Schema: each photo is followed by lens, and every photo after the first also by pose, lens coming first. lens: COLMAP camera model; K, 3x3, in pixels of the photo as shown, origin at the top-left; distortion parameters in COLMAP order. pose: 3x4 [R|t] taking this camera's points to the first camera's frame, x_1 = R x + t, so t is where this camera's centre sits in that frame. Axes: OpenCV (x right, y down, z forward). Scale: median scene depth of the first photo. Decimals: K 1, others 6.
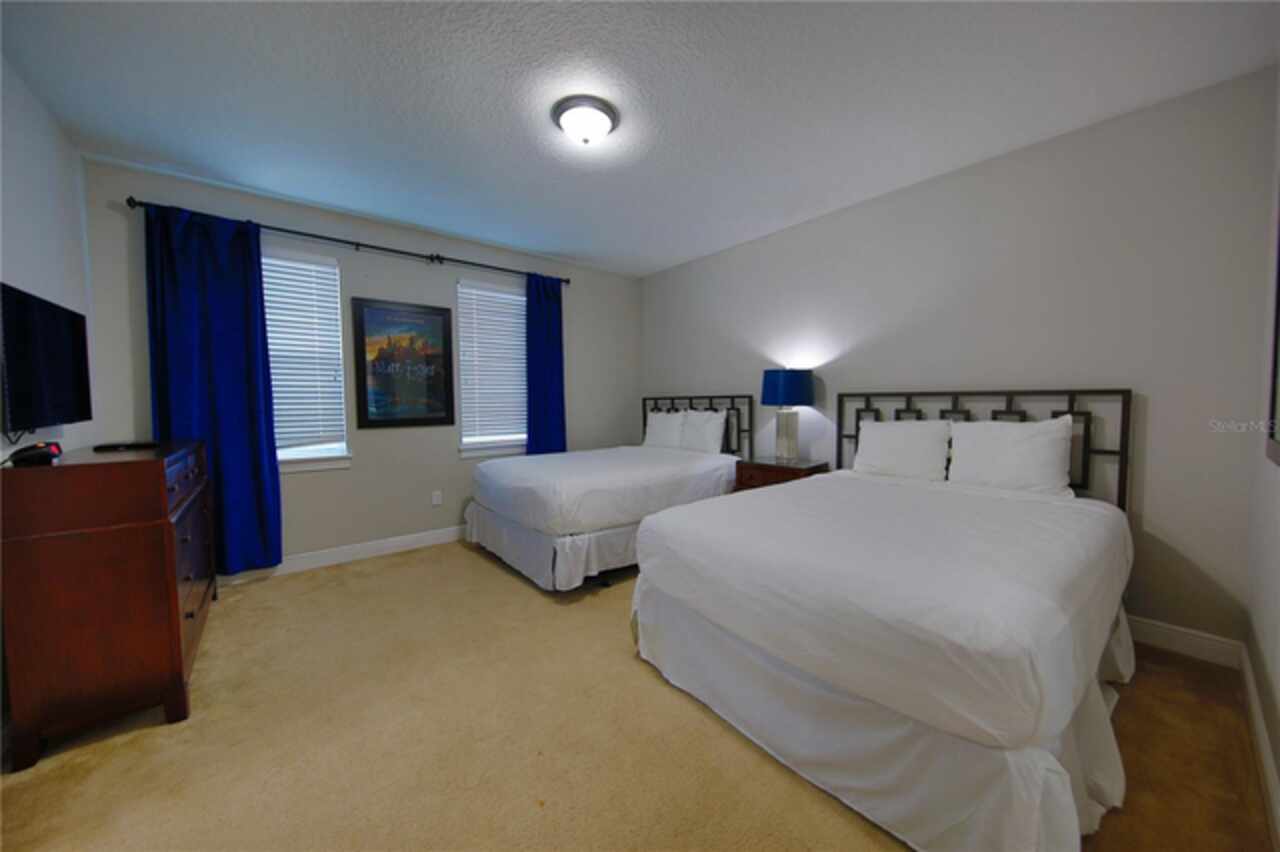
lens RADIAL K [[446.3, 0, 640.0], [0, 446.3, 426.0], [0, 0, 1]] dist [0.000401, 0.000026]
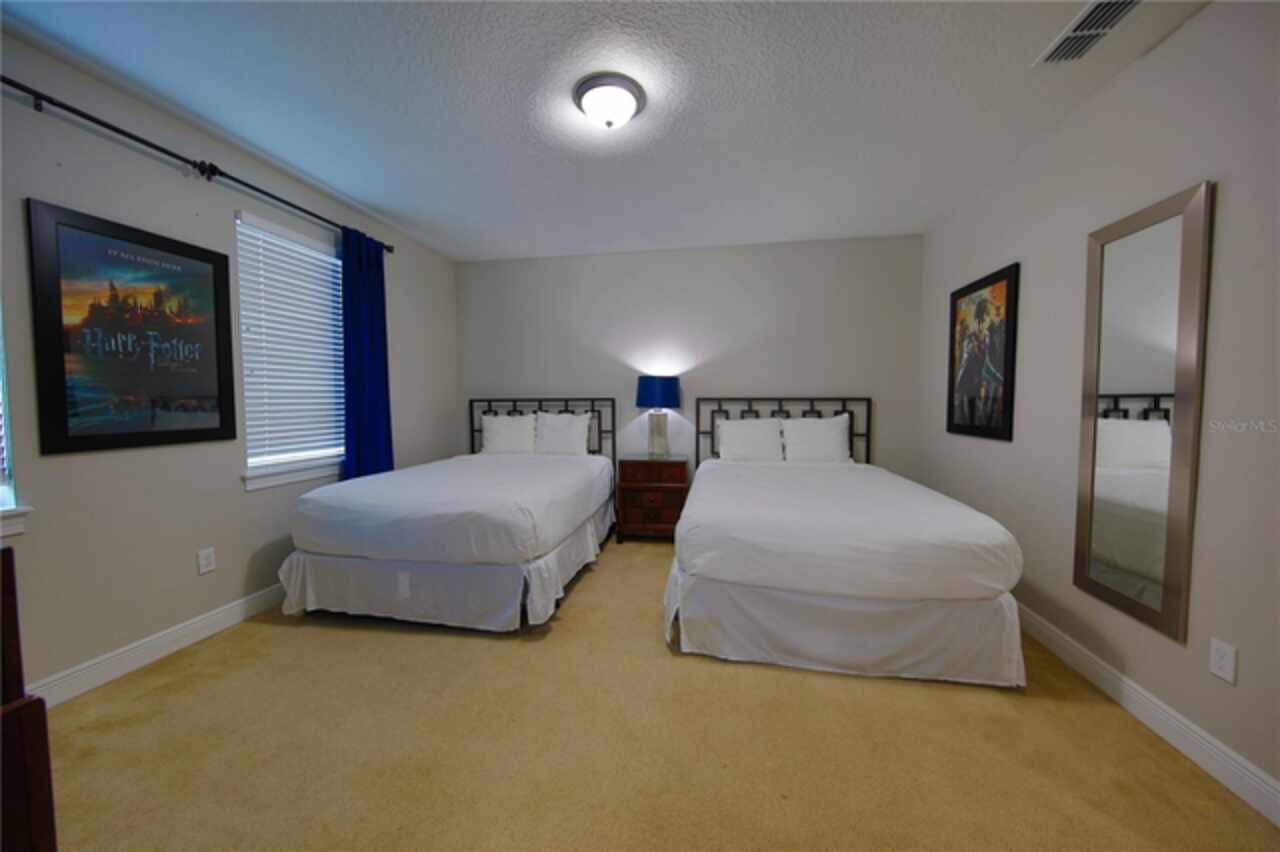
lens RADIAL K [[446.3, 0, 640.0], [0, 446.3, 426.0], [0, 0, 1]] dist [0.000401, 0.000026]
pose [[0.763775, -0.028990, 0.644831, -0.419769], [0.031336, 0.999478, 0.007818, -0.009310], [-0.644722, 0.014235, 0.764285, 0.156062]]
